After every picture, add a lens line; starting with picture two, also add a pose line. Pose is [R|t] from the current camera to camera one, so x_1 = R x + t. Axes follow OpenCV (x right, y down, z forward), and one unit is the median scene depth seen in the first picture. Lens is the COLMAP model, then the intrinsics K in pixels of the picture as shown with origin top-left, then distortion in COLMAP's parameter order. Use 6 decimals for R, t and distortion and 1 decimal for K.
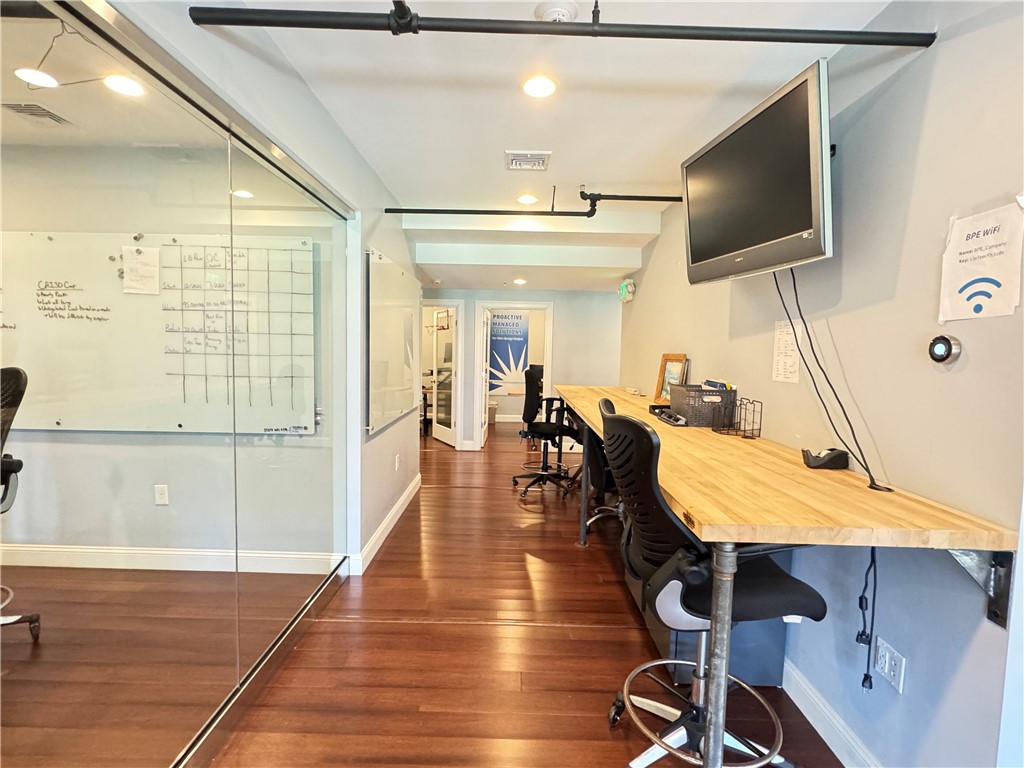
lens RADIAL K [[485.9, 0, 511.5], [0, 485.9, 382.6], [0, 0, 1]] dist [0.001331, 0.000192]
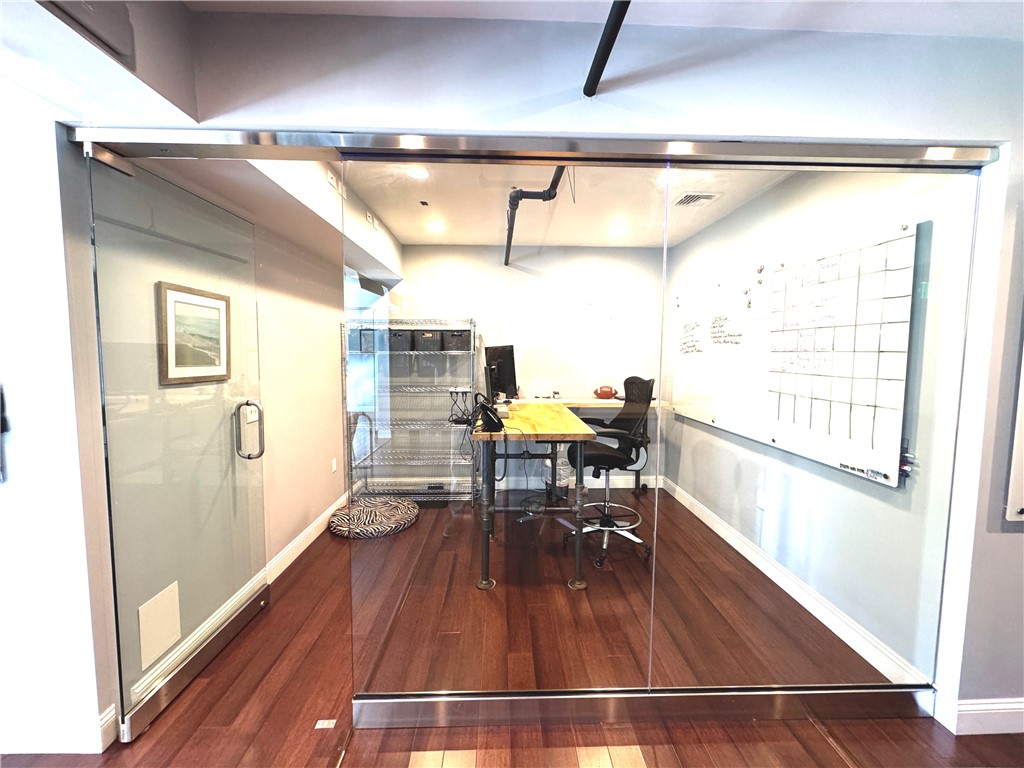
lens RADIAL K [[407.8, 0, 512.5], [0, 407.8, 382.7], [0, 0, 1]] dist [-0.001220, 0.000213]
pose [[0.036187, 0.053776, -0.997897, 0.176983], [-0.076447, 0.995774, 0.050890, -0.038747], [0.996417, 0.074445, 0.040145, 0.396555]]
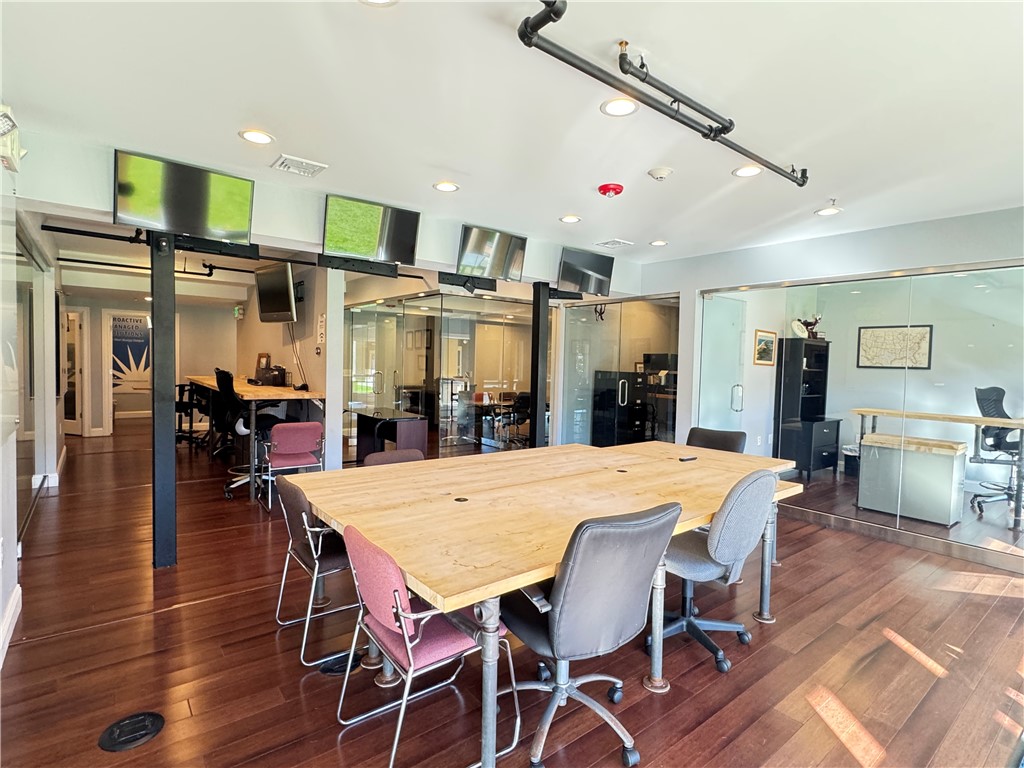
lens RADIAL K [[517.1, 0, 512.0], [0, 517.1, 384.0], [0, 0, 1]] dist [0.000505, 0.000106]
pose [[0.779665, -0.028625, 0.625543, -0.205081], [0.034226, 0.999409, 0.003075, 0.105095], [-0.625261, 0.019012, 0.780184, -1.405070]]
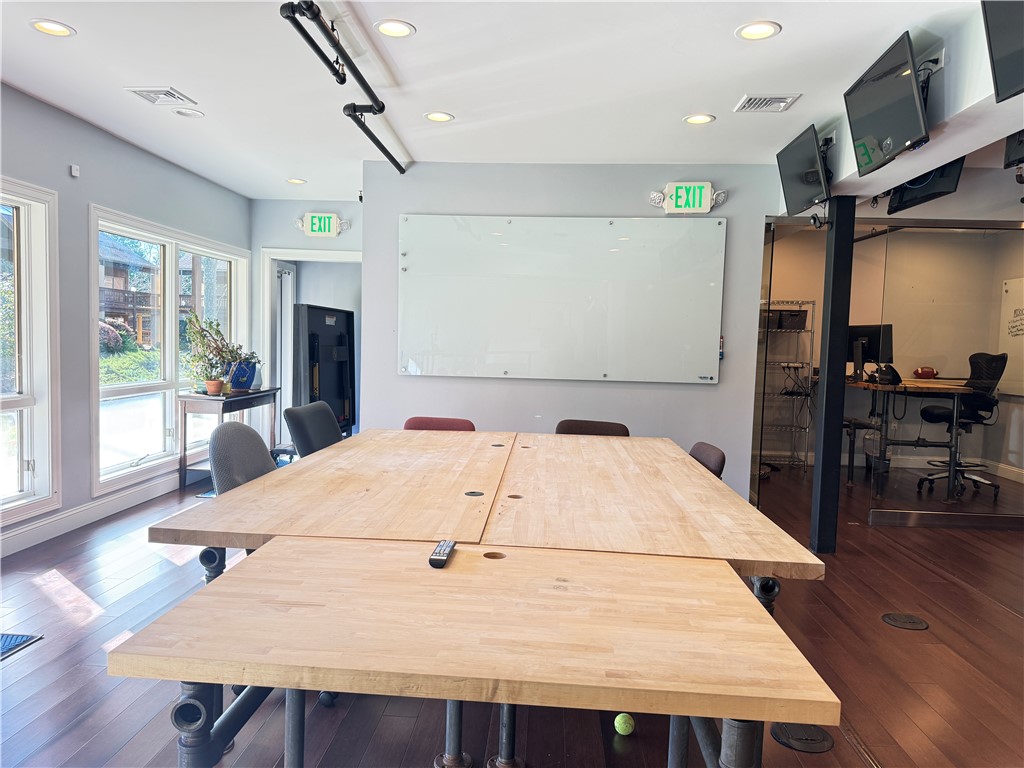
lens RADIAL K [[722.5, 0, 512.0], [0, 722.5, 384.0], [0, 0, 1]] dist [0.039416, -0.047071]
pose [[-0.050913, 0.037791, -0.997988, 1.511411], [-0.102204, 0.993840, 0.042848, 0.128590], [0.993460, 0.104180, -0.046737, -0.611123]]
